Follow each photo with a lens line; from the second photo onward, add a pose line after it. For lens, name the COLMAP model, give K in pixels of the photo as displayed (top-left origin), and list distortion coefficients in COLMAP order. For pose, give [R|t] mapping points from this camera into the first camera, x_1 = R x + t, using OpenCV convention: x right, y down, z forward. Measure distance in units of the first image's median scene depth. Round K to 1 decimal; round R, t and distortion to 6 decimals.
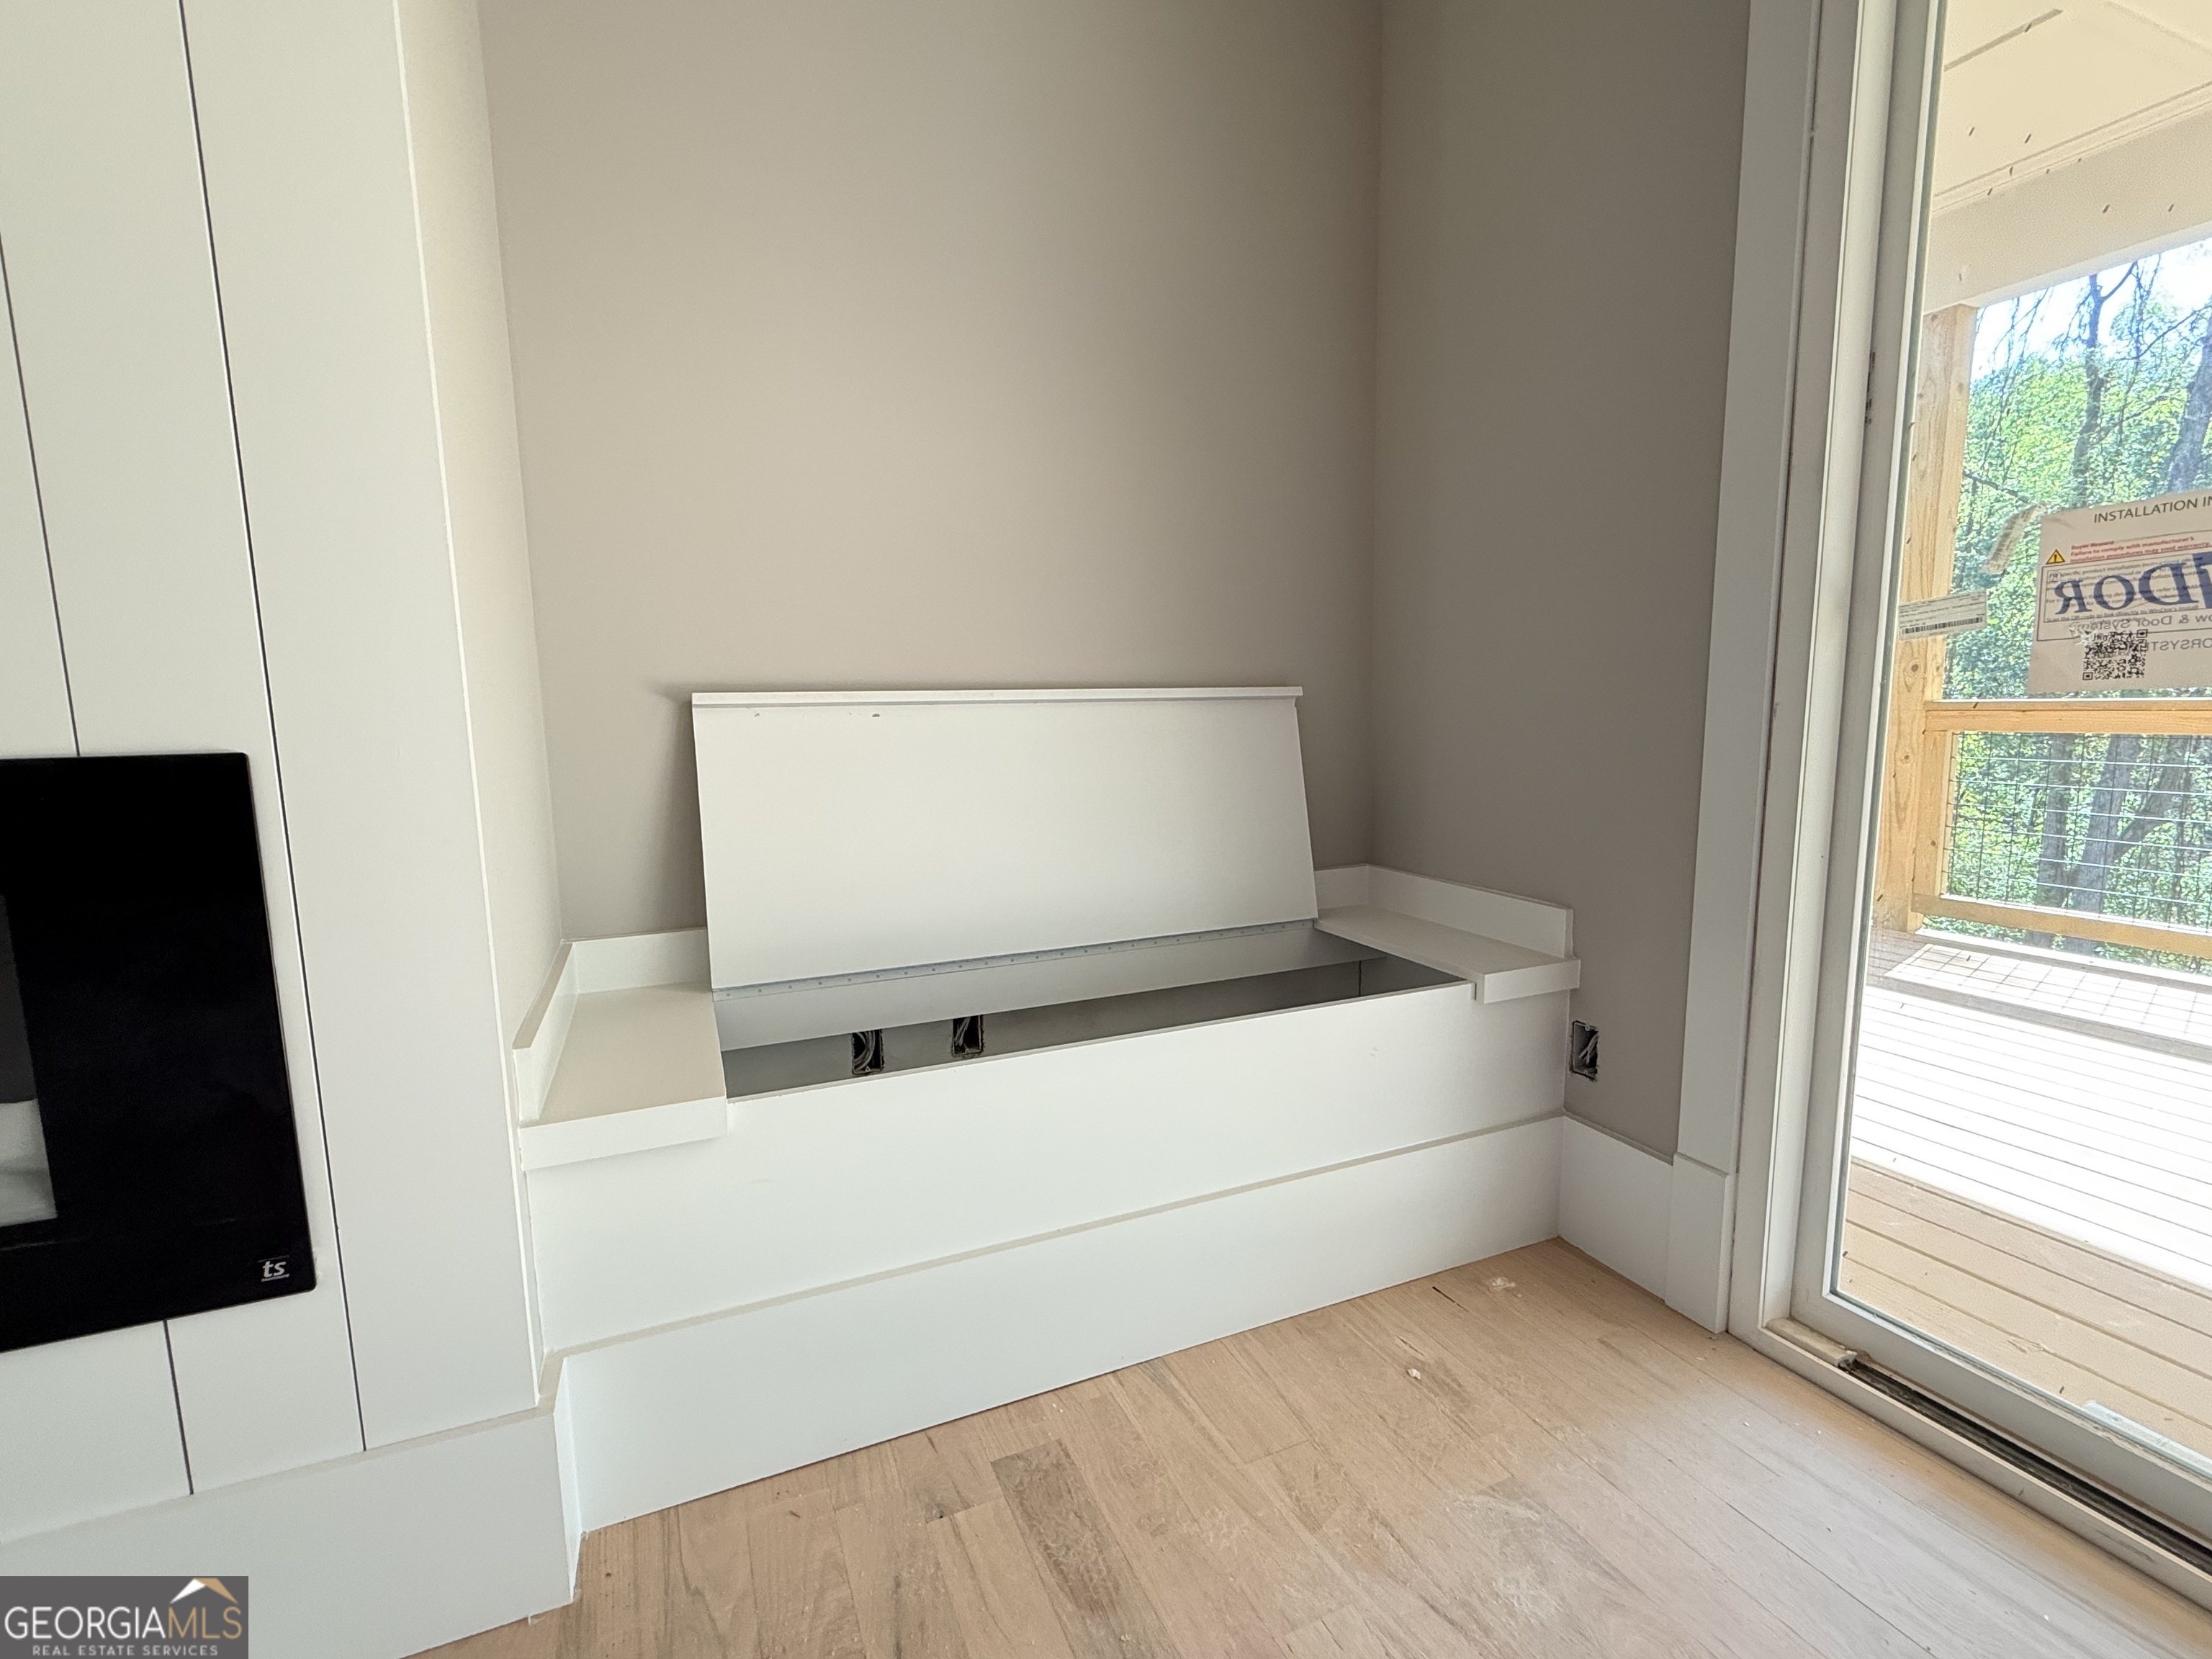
lens RADIAL K [[1007.6, 0, 1102.9], [0, 1007.6, 833.4], [0, 0, 1]] dist [-0.004603, -0.000326]
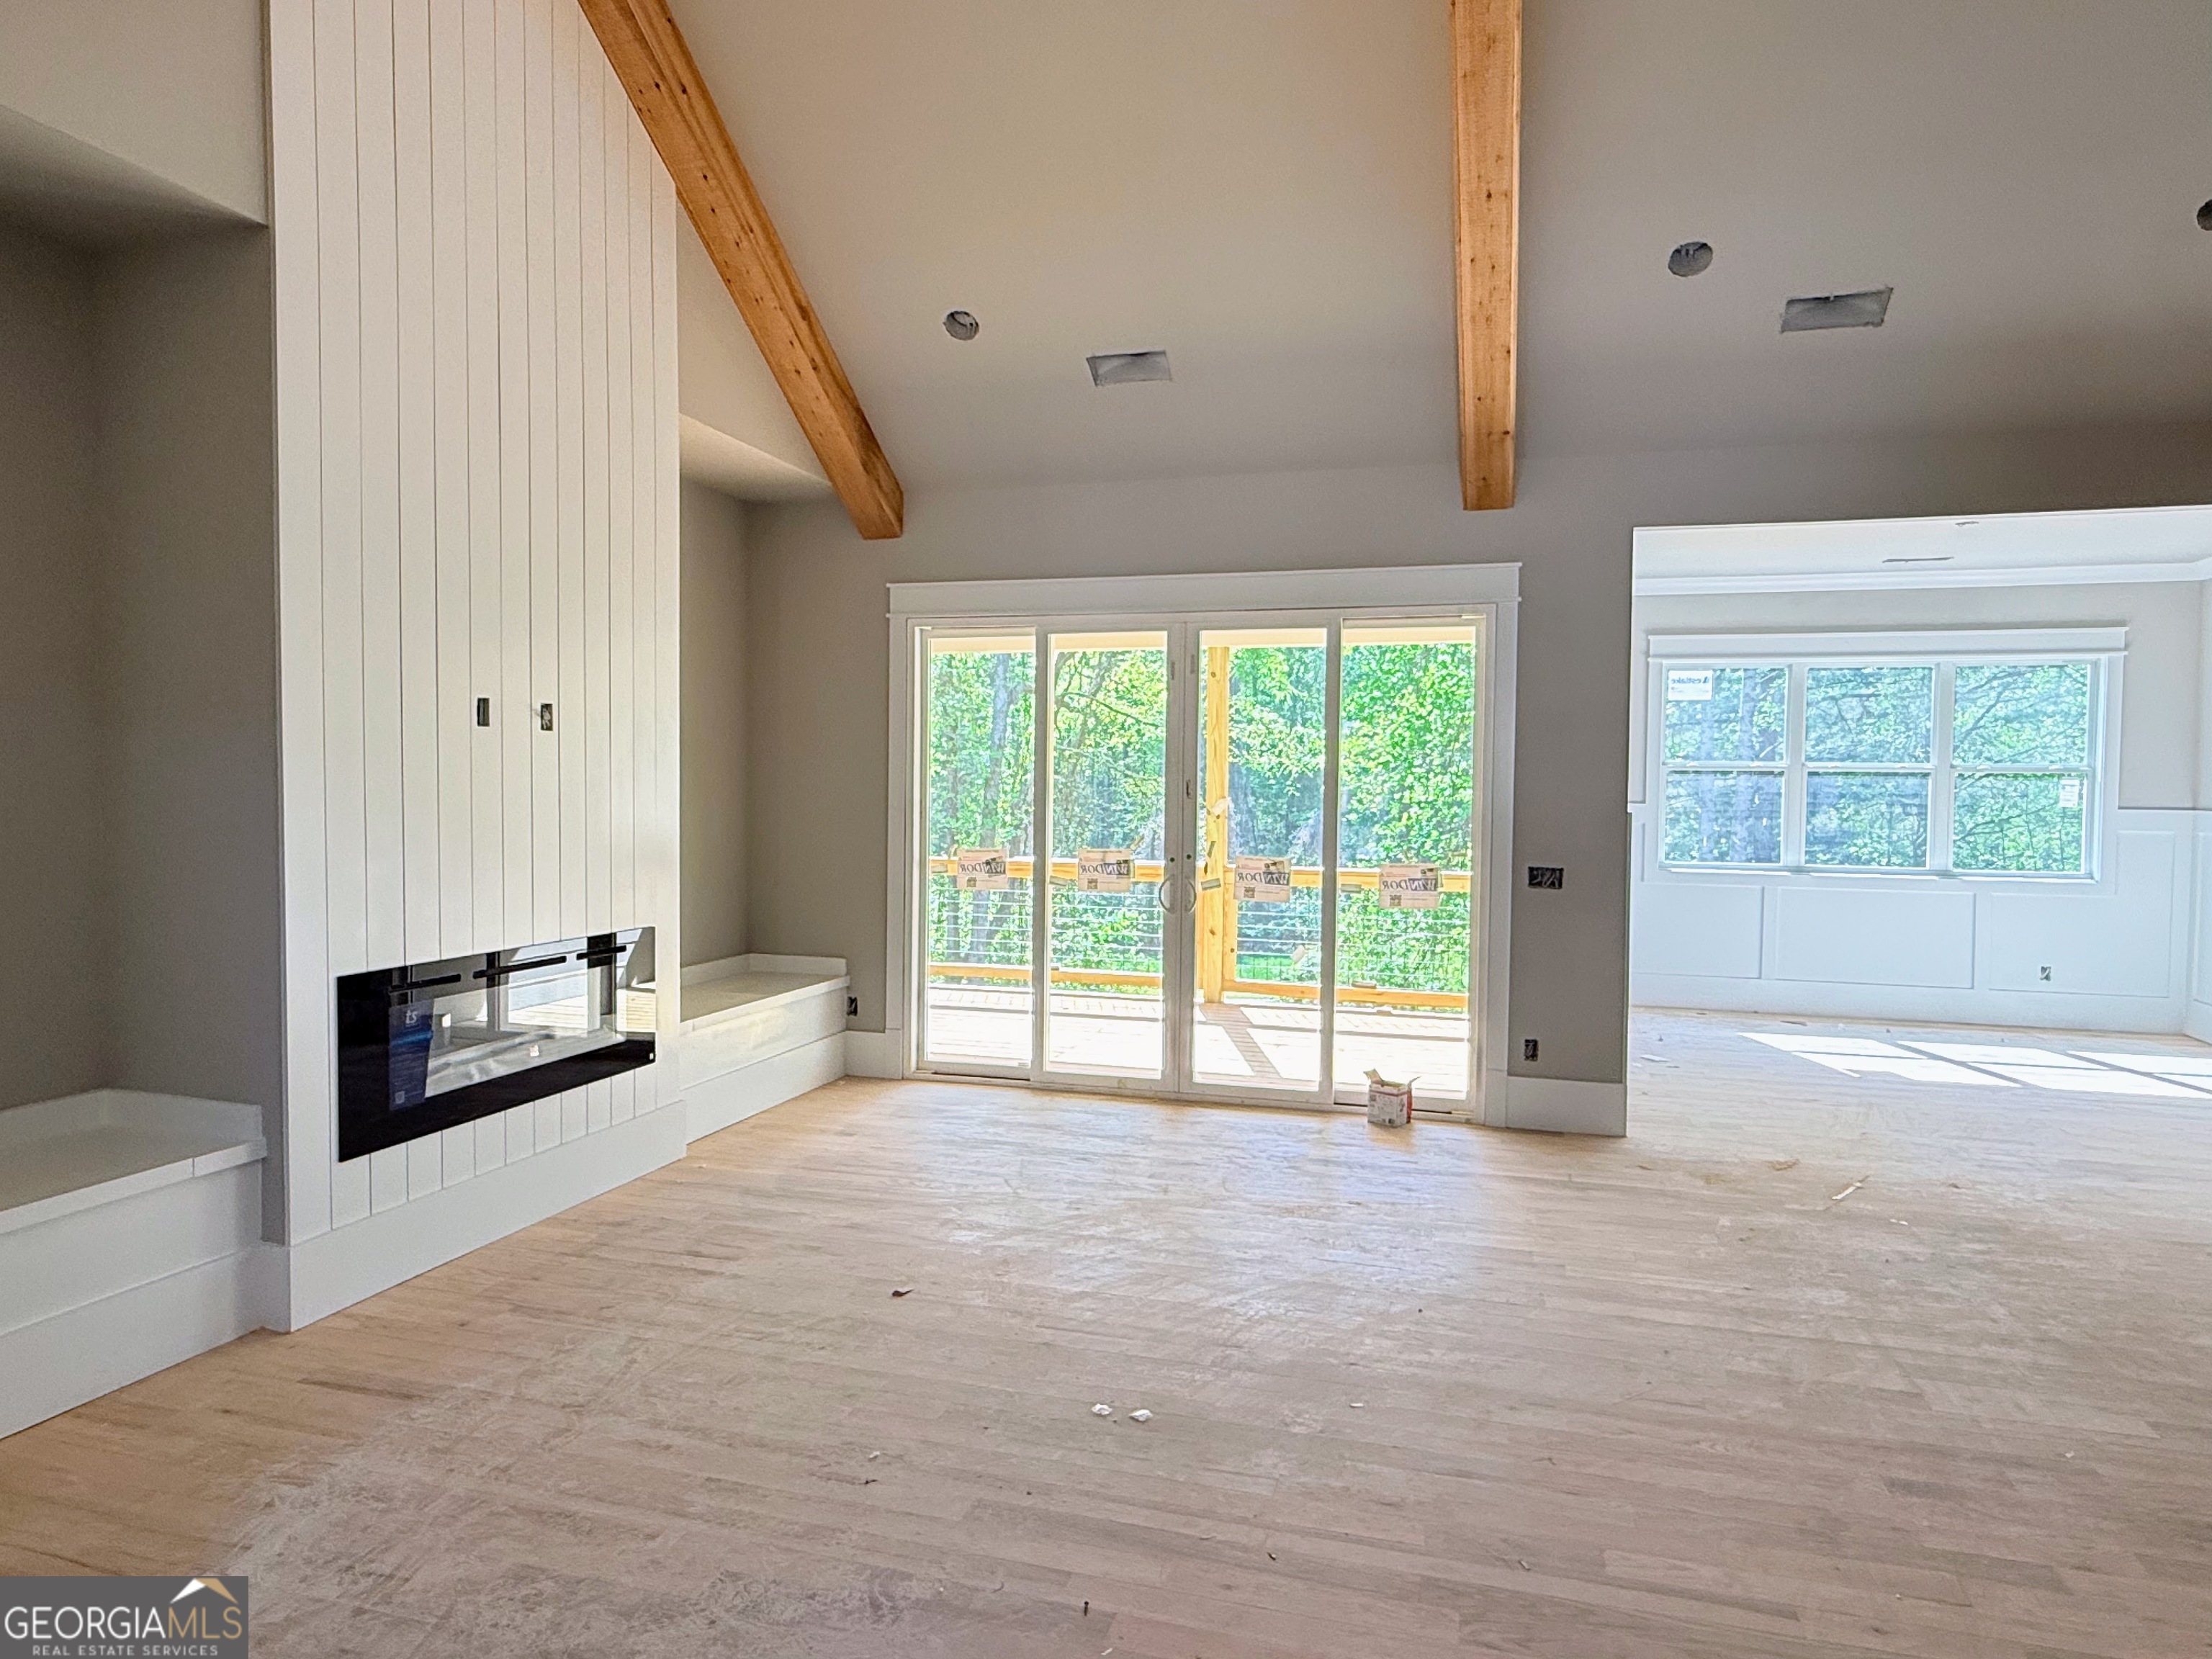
lens RADIAL K [[1359.5, 0, 1112.6], [0, 1359.5, 836.1], [0, 0, 1]] dist [0.003649, -0.001364]
pose [[0.637562, -0.003494, 0.770391, -2.607940], [0.078350, 0.995099, -0.060328, 0.024918], [-0.766405, 0.098823, 0.634711, -2.681884]]
